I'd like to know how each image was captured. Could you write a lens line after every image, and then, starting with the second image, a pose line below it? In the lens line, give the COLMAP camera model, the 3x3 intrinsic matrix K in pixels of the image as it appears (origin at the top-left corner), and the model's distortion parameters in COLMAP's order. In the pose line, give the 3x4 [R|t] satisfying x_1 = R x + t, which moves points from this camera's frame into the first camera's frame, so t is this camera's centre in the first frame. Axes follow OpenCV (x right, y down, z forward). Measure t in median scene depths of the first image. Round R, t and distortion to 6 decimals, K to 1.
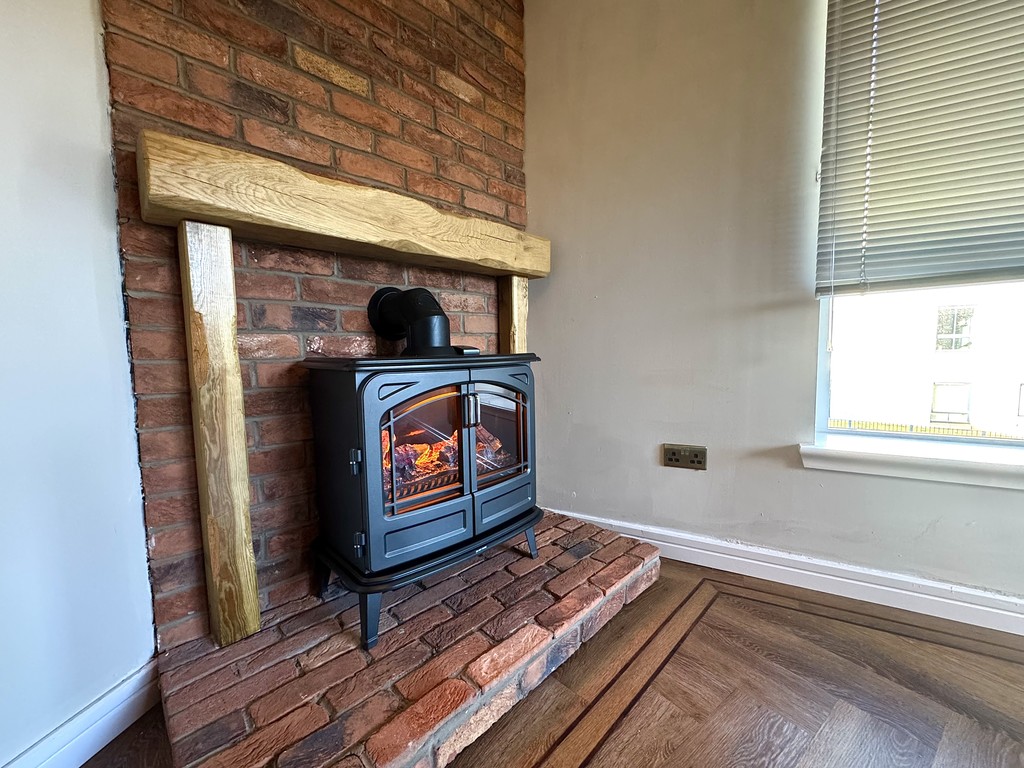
lens RADIAL K [[409.4, 0, 515.5], [0, 409.4, 382.9], [0, 0, 1]] dist [-0.002192, -0.000199]
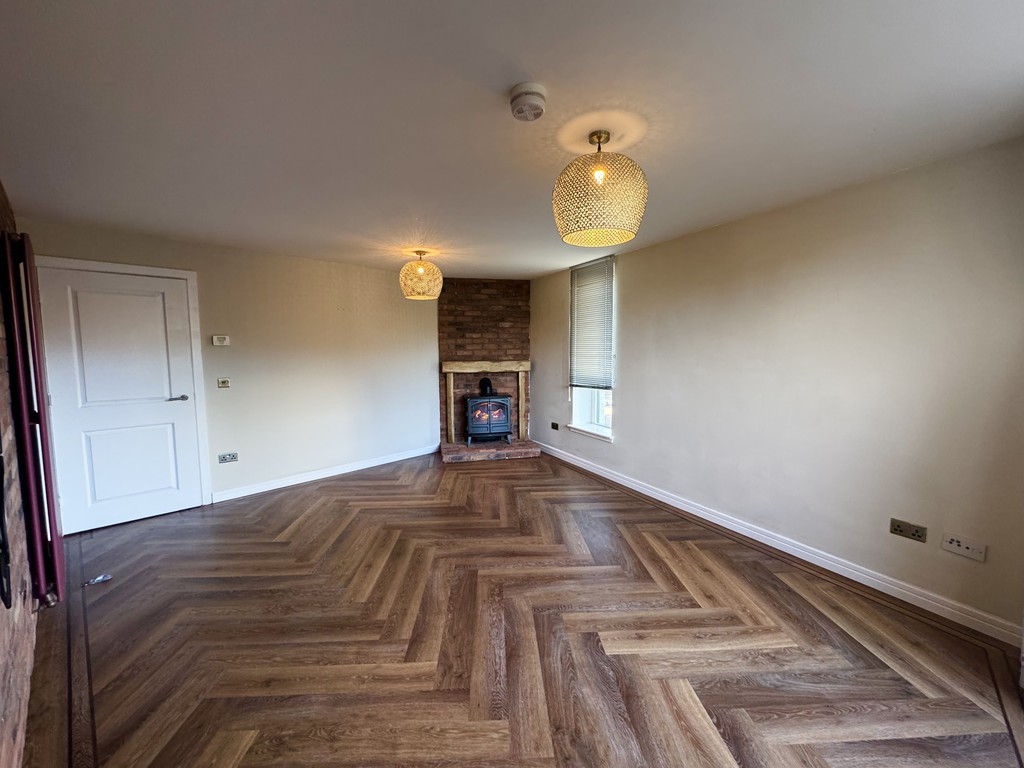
lens RADIAL K [[409.4, 0, 510.6], [0, 409.4, 383.9], [0, 0, 1]] dist [-0.002192, -0.000199]
pose [[0.837455, 0.052443, -0.543985, 2.903501], [-0.051288, 0.998534, 0.017307, -0.326789], [0.544095, 0.013406, 0.838917, -3.162795]]
